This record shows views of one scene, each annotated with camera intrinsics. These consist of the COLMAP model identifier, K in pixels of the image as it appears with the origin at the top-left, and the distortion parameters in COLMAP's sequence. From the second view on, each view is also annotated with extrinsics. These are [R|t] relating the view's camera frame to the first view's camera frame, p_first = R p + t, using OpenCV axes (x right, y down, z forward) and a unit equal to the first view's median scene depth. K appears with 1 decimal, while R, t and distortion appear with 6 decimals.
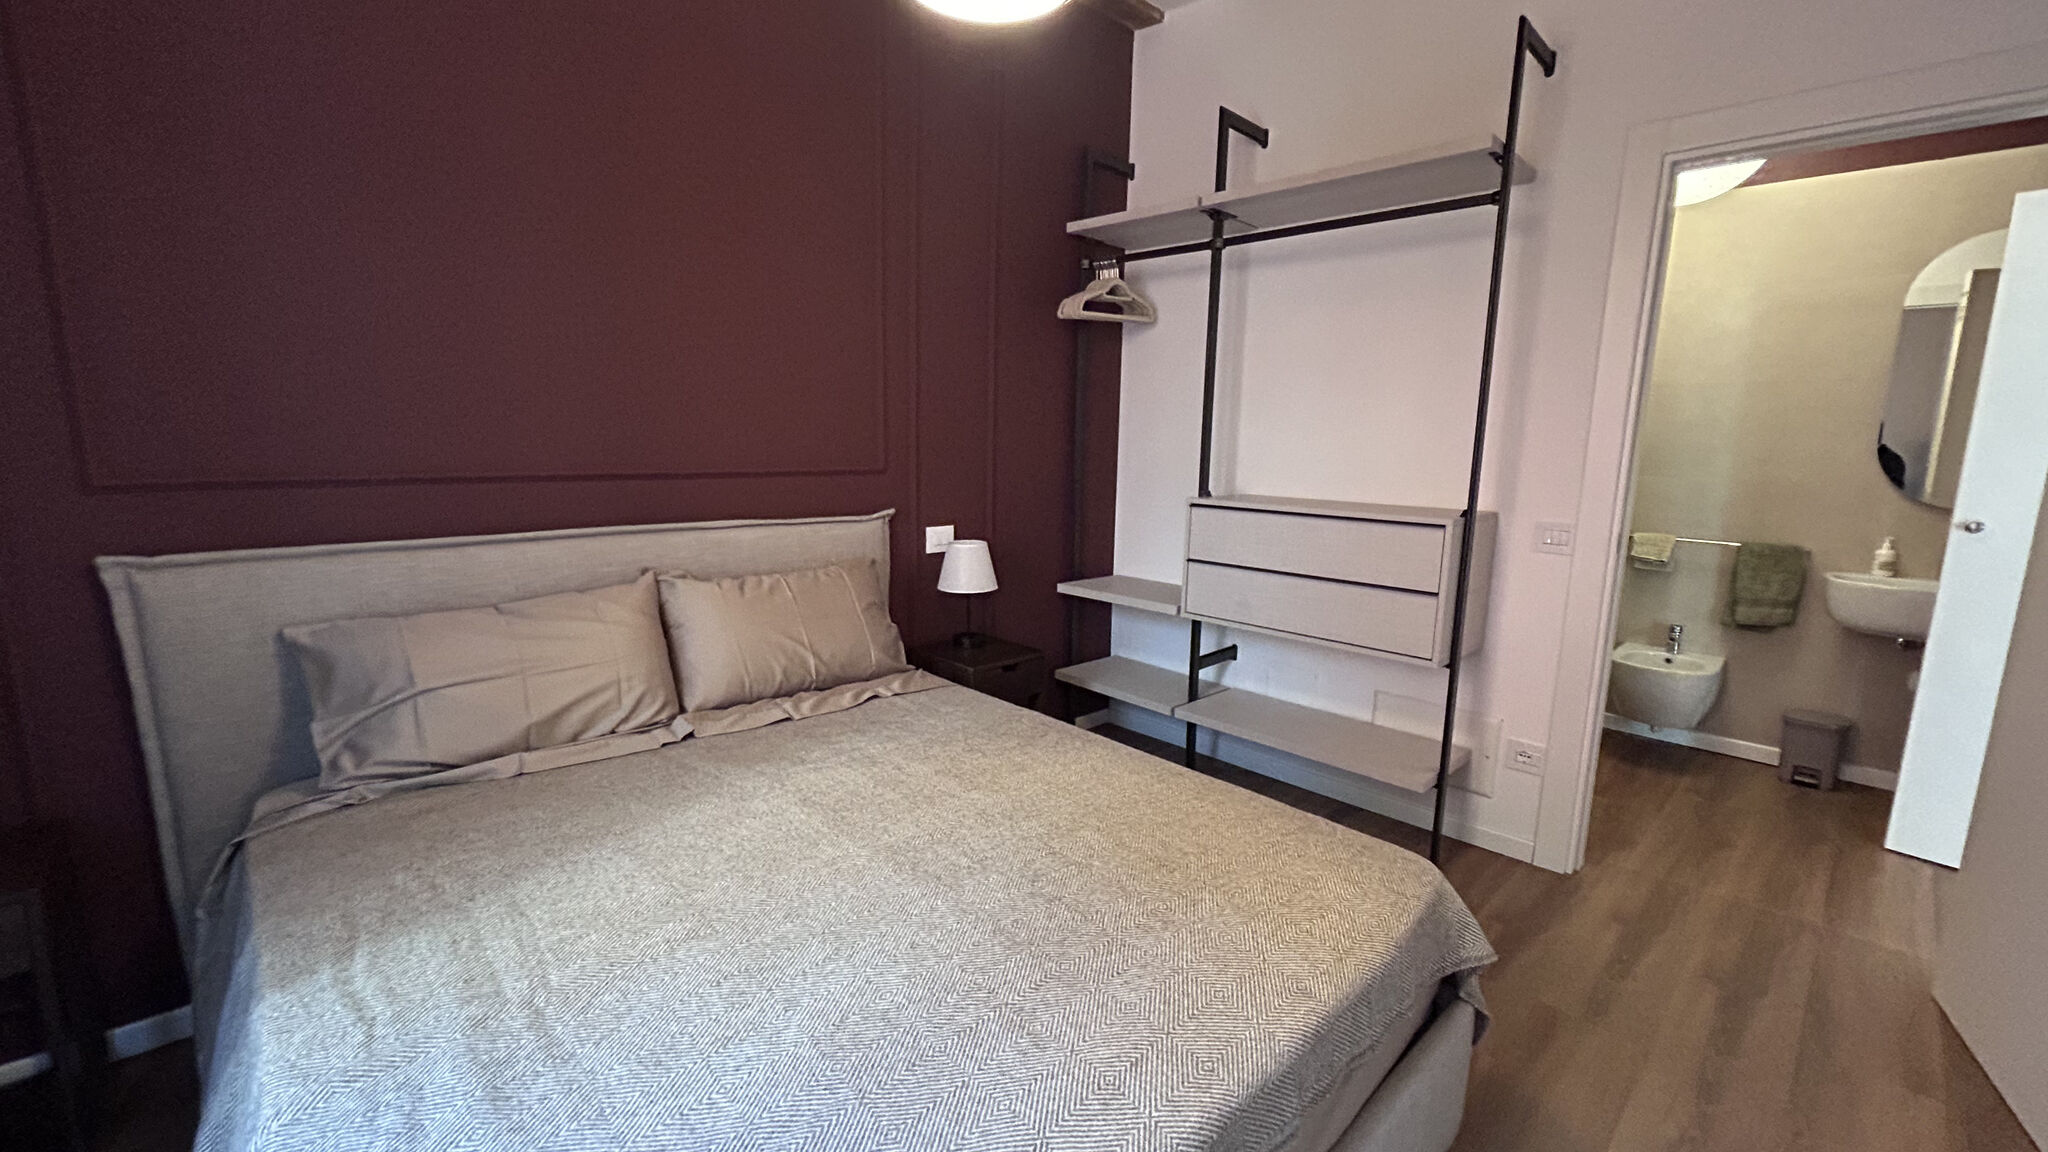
lens RADIAL K [[832.4, 0, 1024.0], [0, 832.4, 576.0], [0, 0, 1]] dist [-0.000166, -0.000059]
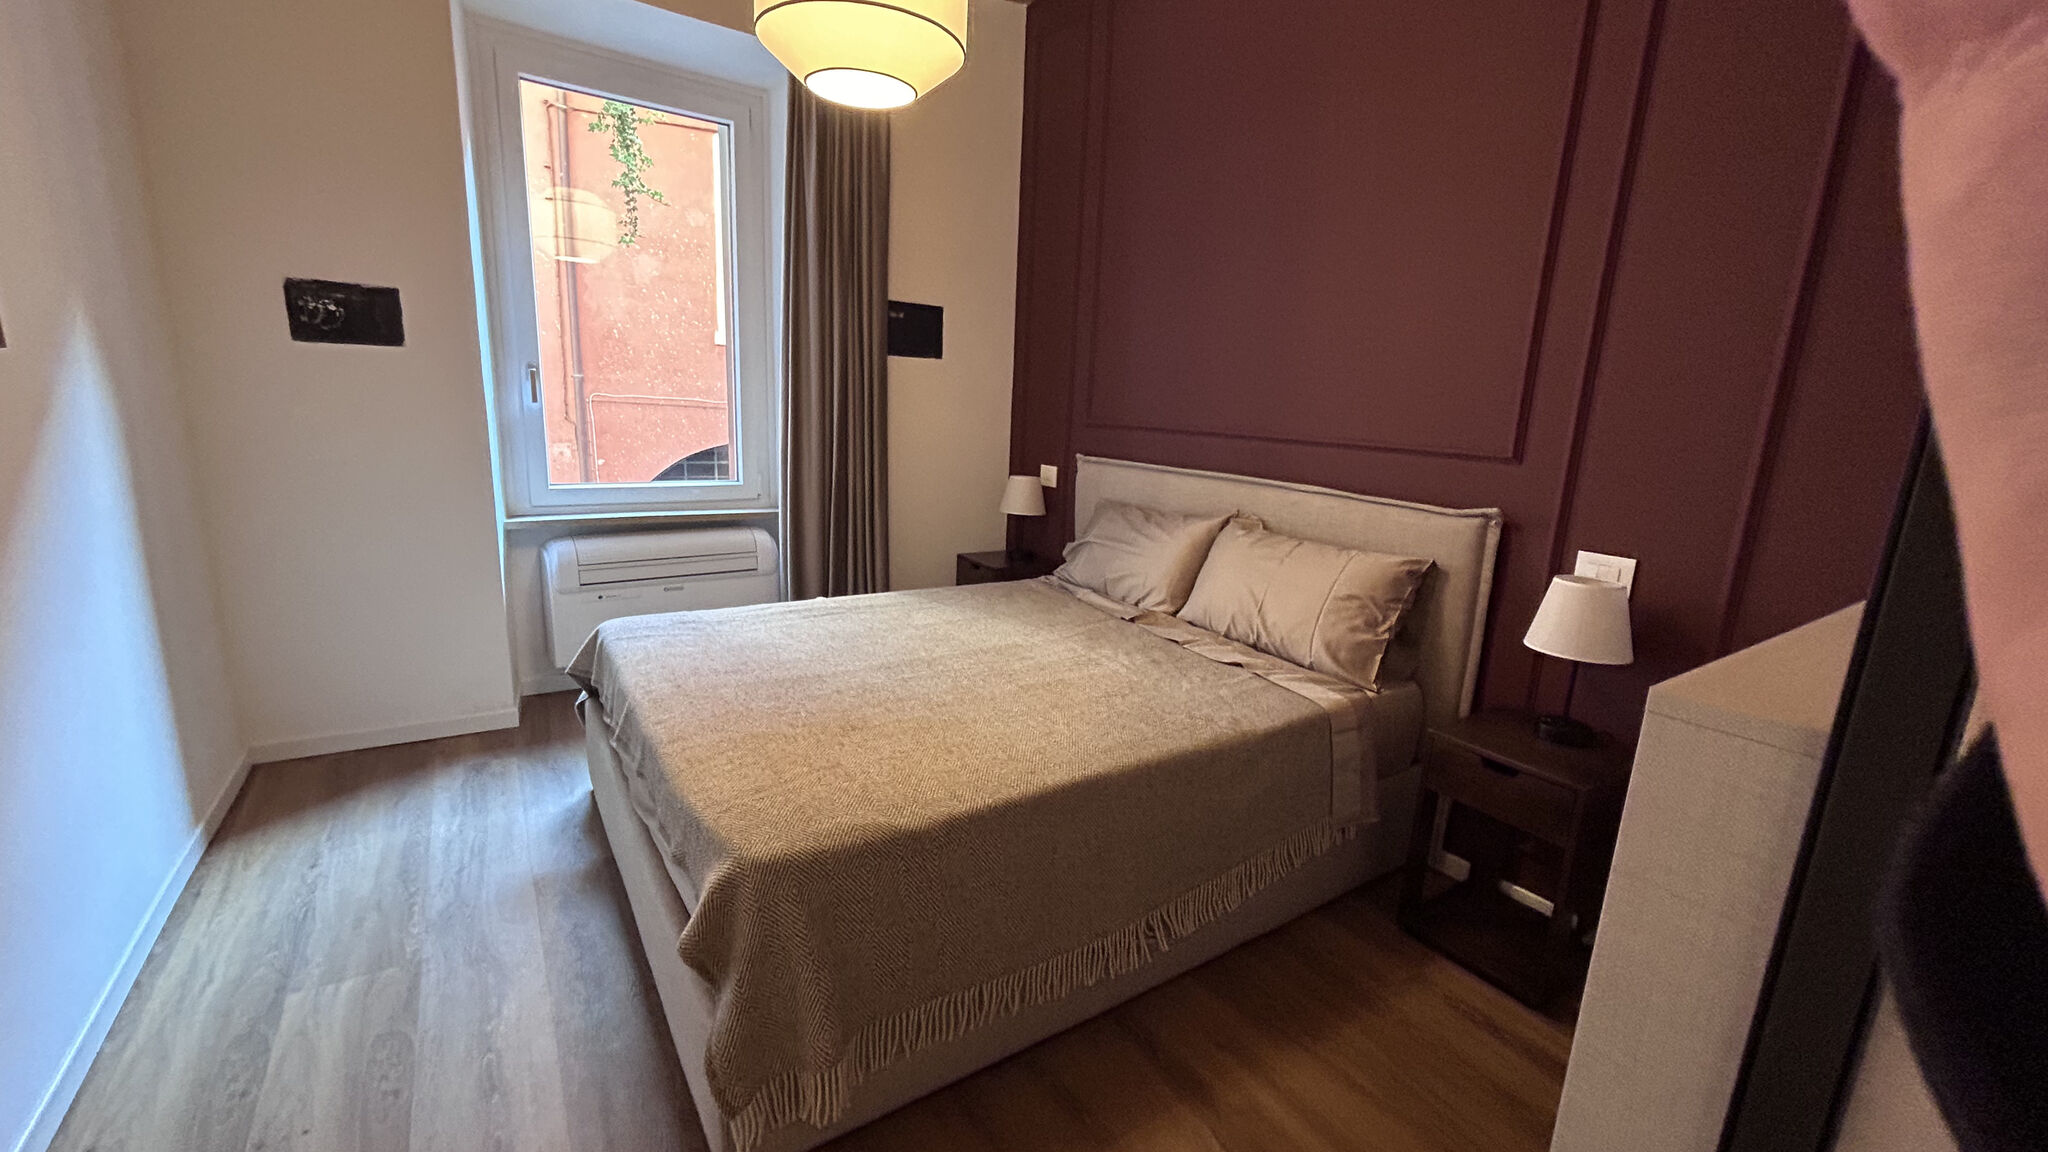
lens RADIAL K [[832.9, 0, 1024.0], [0, 832.9, 576.0], [0, 0, 1]] dist [-0.000274, 0.000252]
pose [[-0.179993, 0.179038, -0.967237, 0.974165], [-0.214935, 0.952378, 0.216285, -0.137977], [0.959899, 0.246823, -0.132939, 1.044657]]
